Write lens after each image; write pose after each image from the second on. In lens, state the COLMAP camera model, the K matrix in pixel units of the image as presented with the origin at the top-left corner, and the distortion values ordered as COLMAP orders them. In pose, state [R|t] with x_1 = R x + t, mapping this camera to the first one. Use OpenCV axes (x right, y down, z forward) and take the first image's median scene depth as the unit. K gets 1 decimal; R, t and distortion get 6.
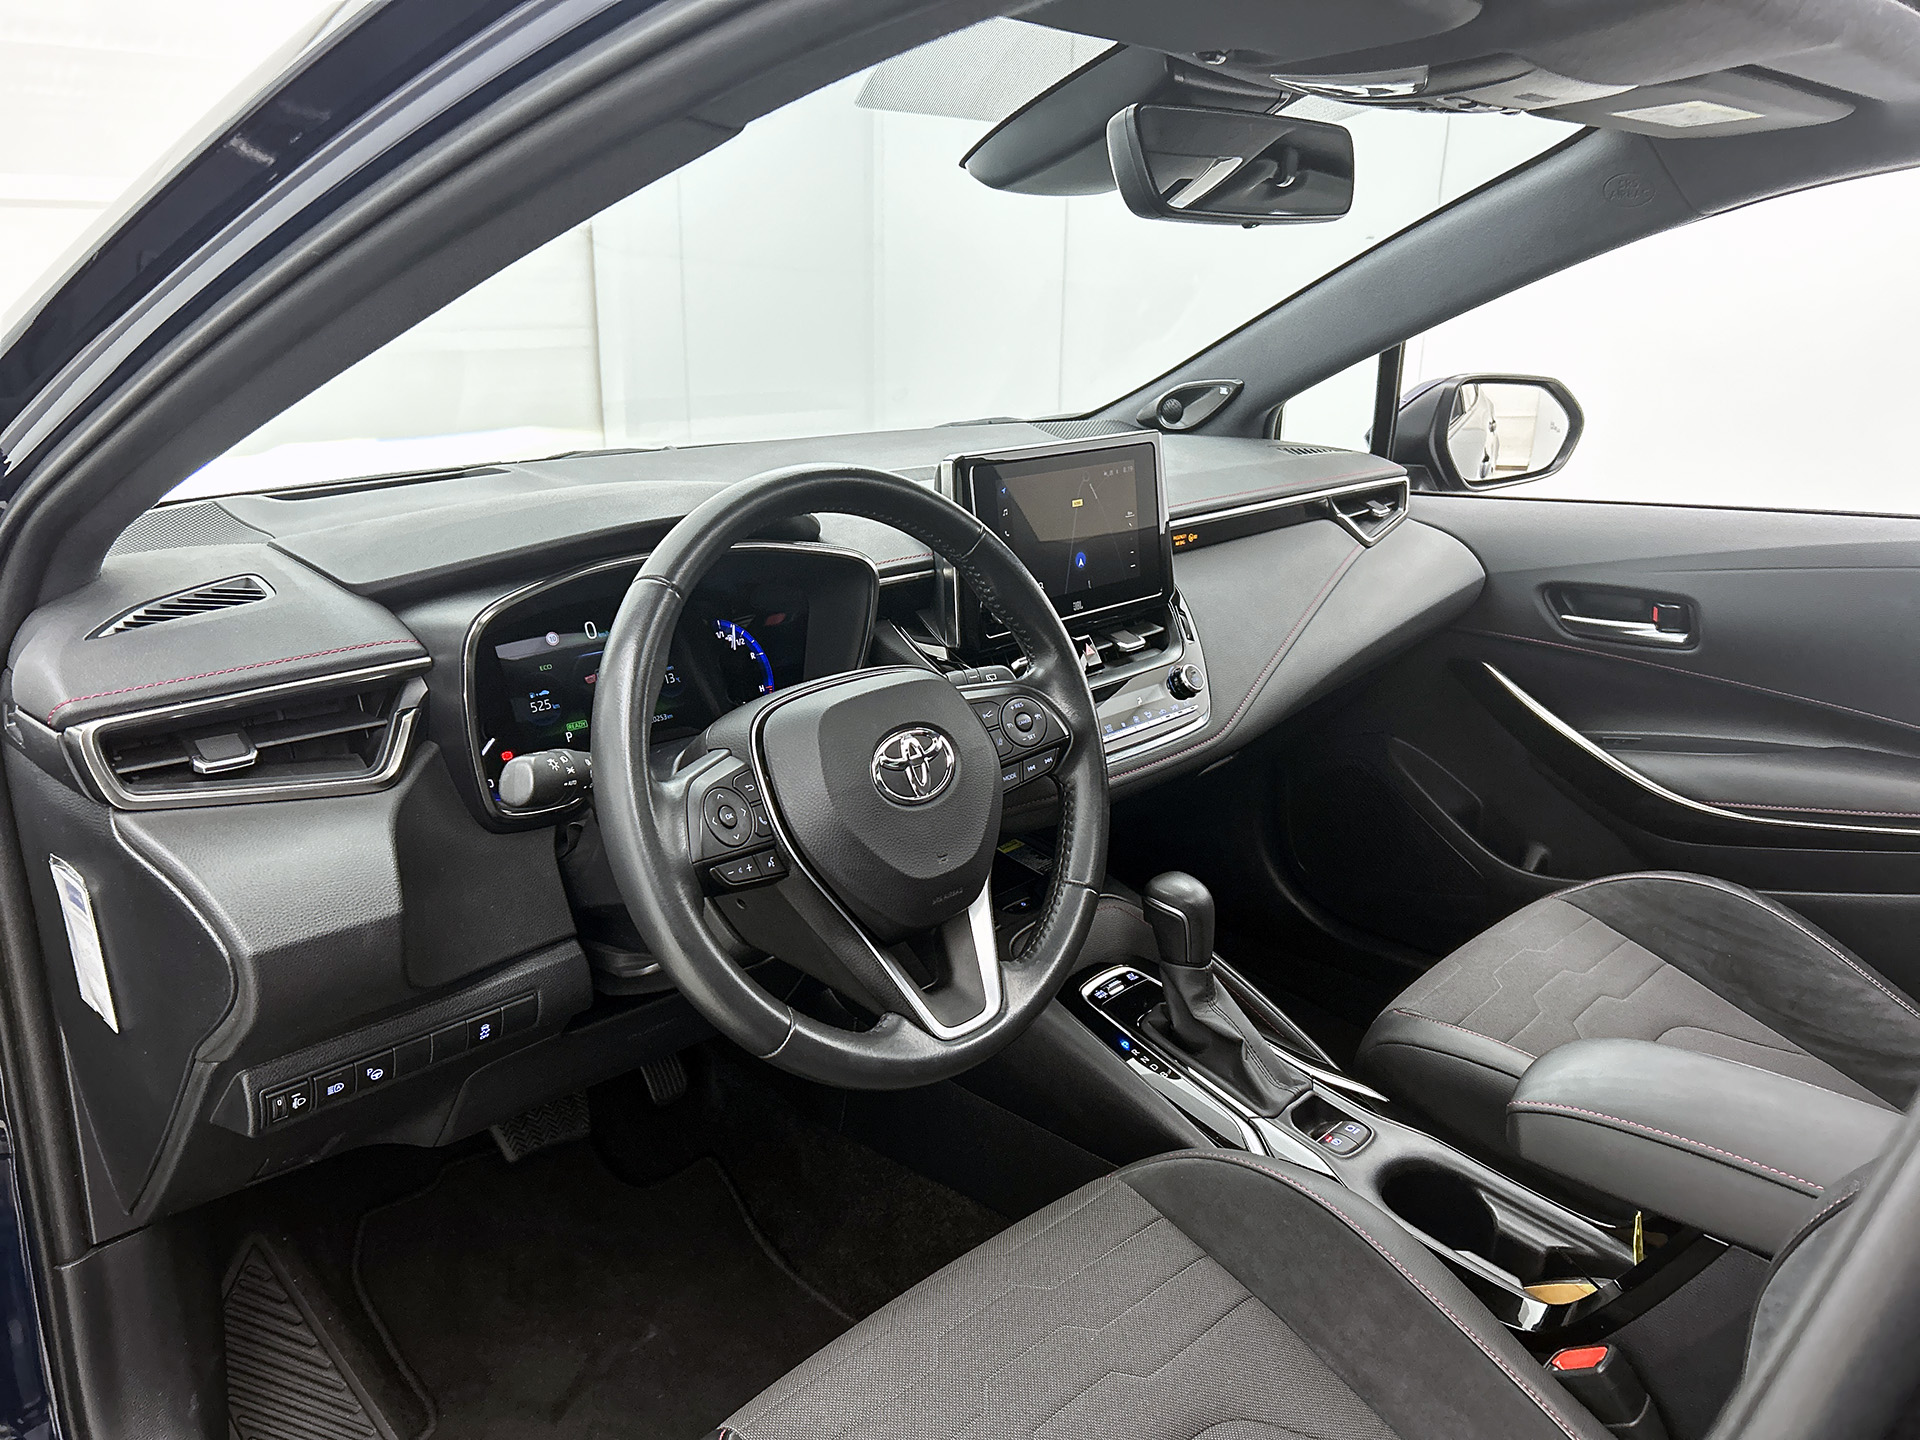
lens RADIAL K [[1475.1, 0, 936.2], [0, 1475.1, 720.4], [0, 0, 1]] dist [0.069360, -0.002641]
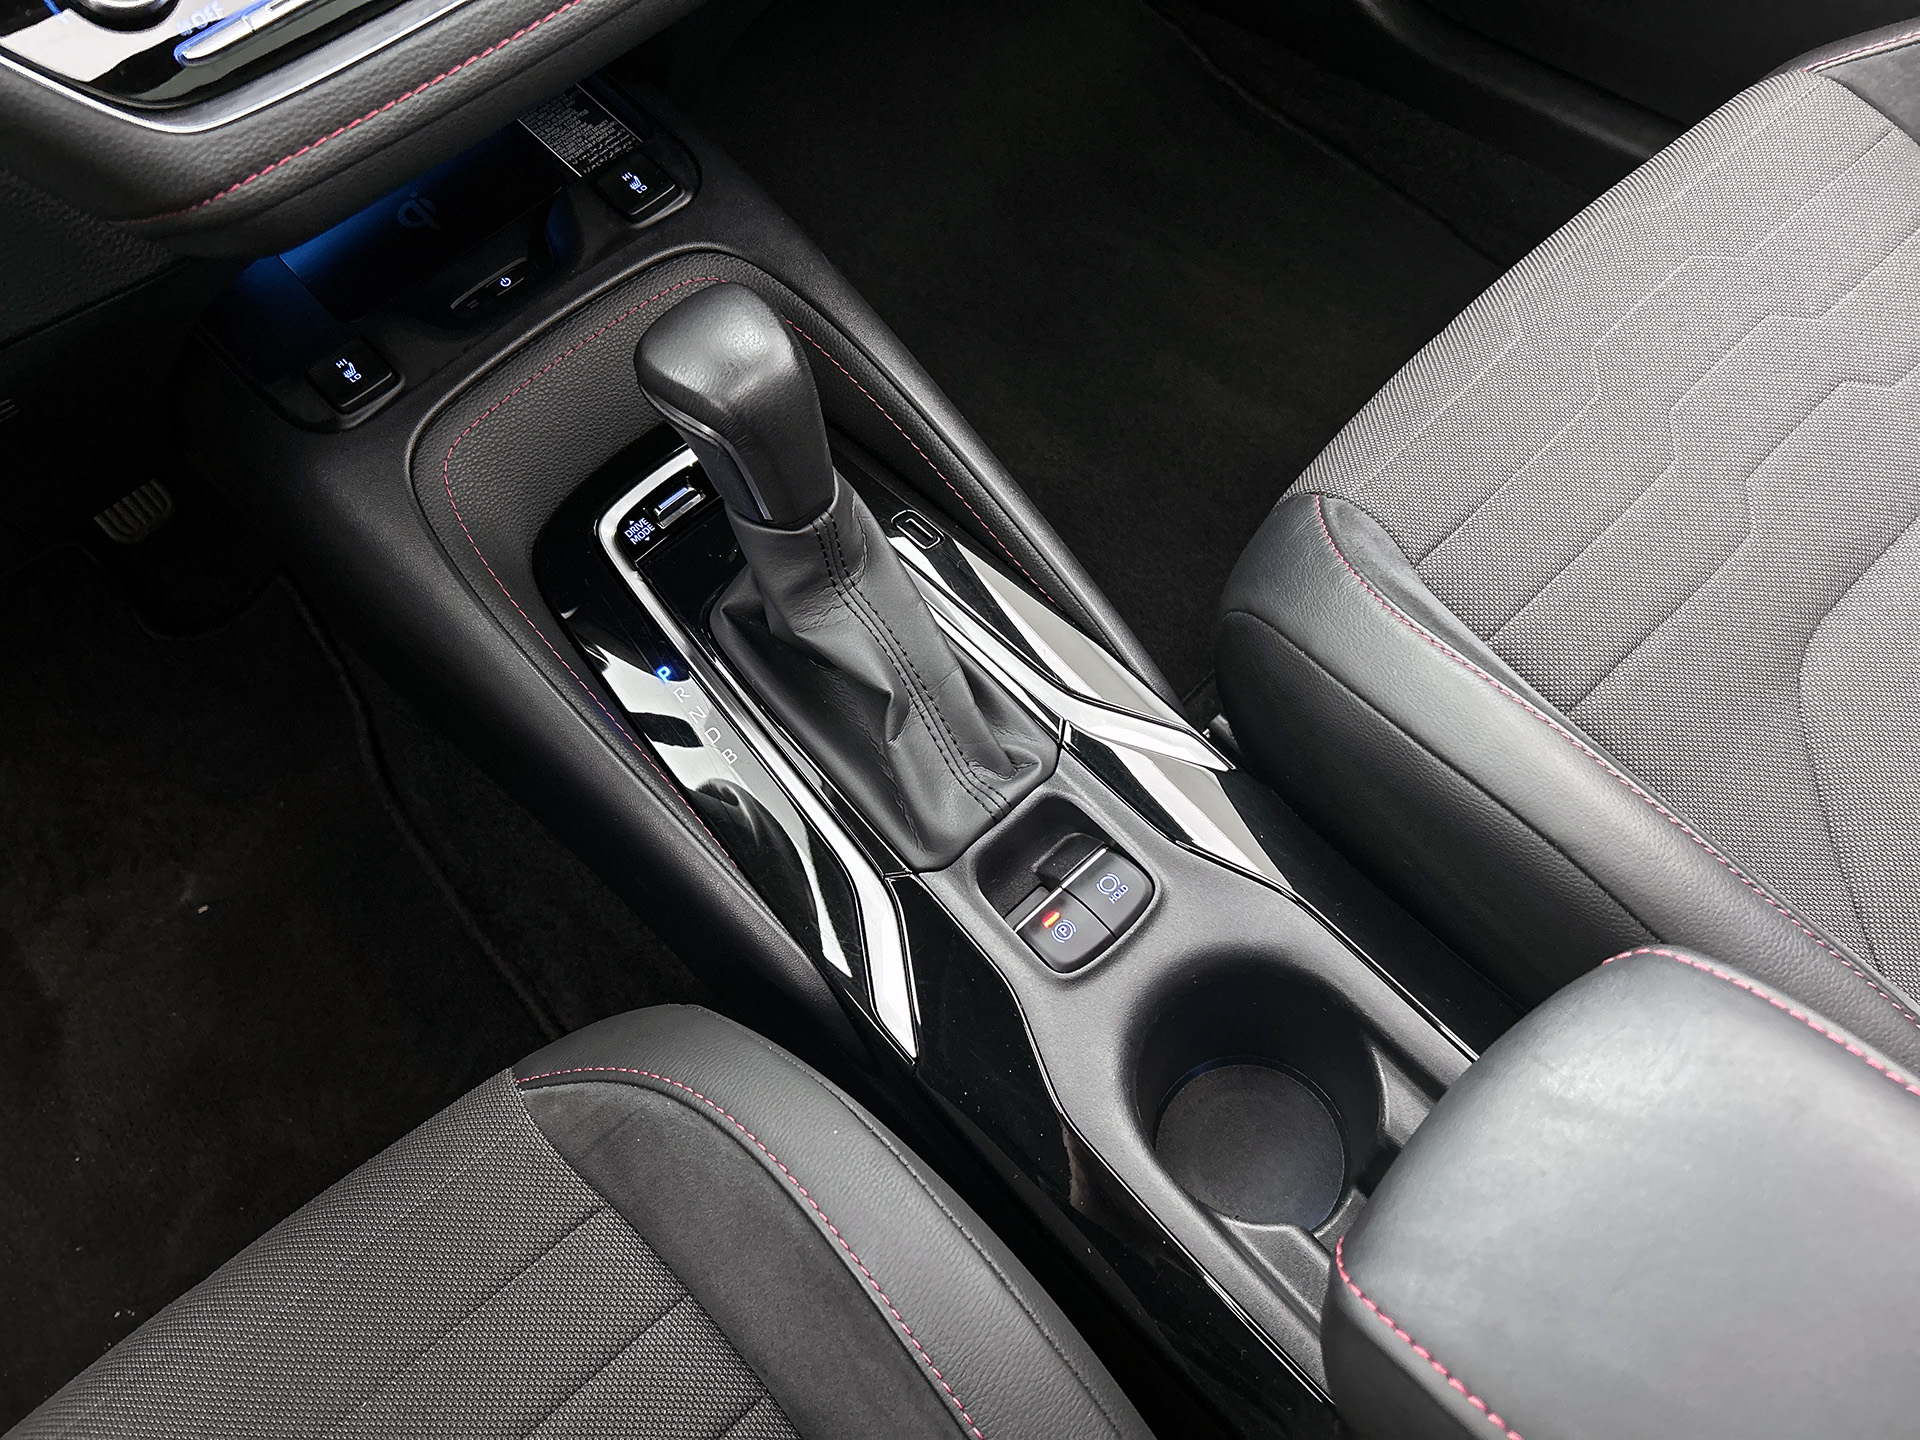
lens RADIAL K [[1476.5, 0, 960.0], [0, 1476.5, 720.0], [0, 0, 1]] dist [0.017794, -0.002502]
pose [[0.992780, -0.012297, -0.119314, 0.255678], [0.087635, 0.753546, 0.651527, -0.056840], [0.081897, -0.657280, 0.749184, 0.612730]]
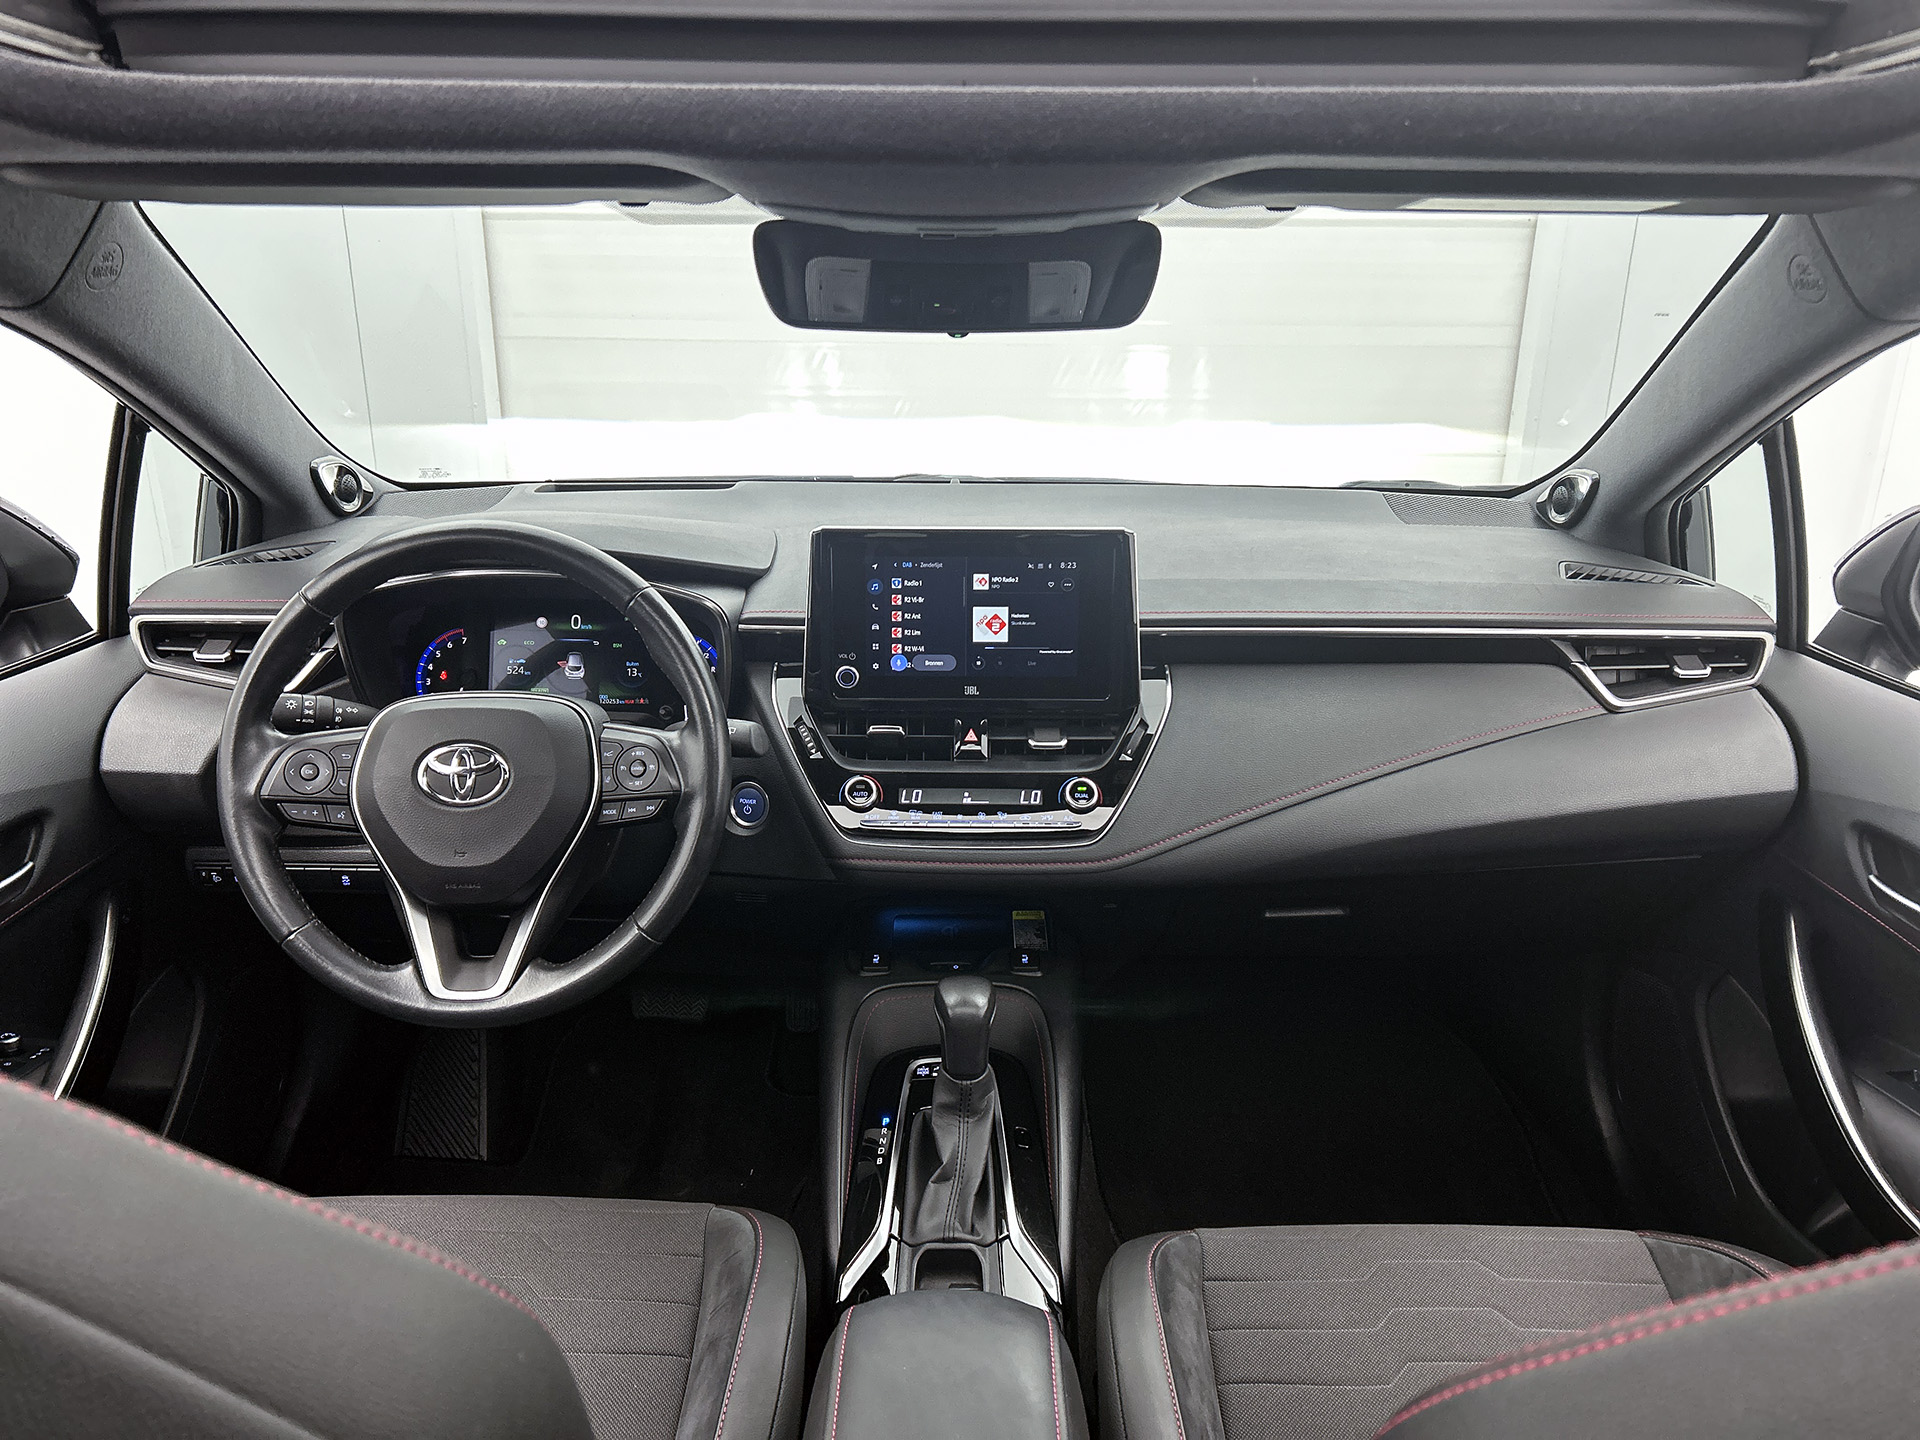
lens RADIAL K [[1438.4, 0, 960.0], [0, 1438.4, 720.0], [0, 0, 1]] dist [0.031339, -0.004890]
pose [[0.703820, 0.236276, -0.669934, 0.707883], [-0.215310, 0.969658, 0.115783, -0.161352], [0.676963, 0.062753, 0.733337, 0.276017]]
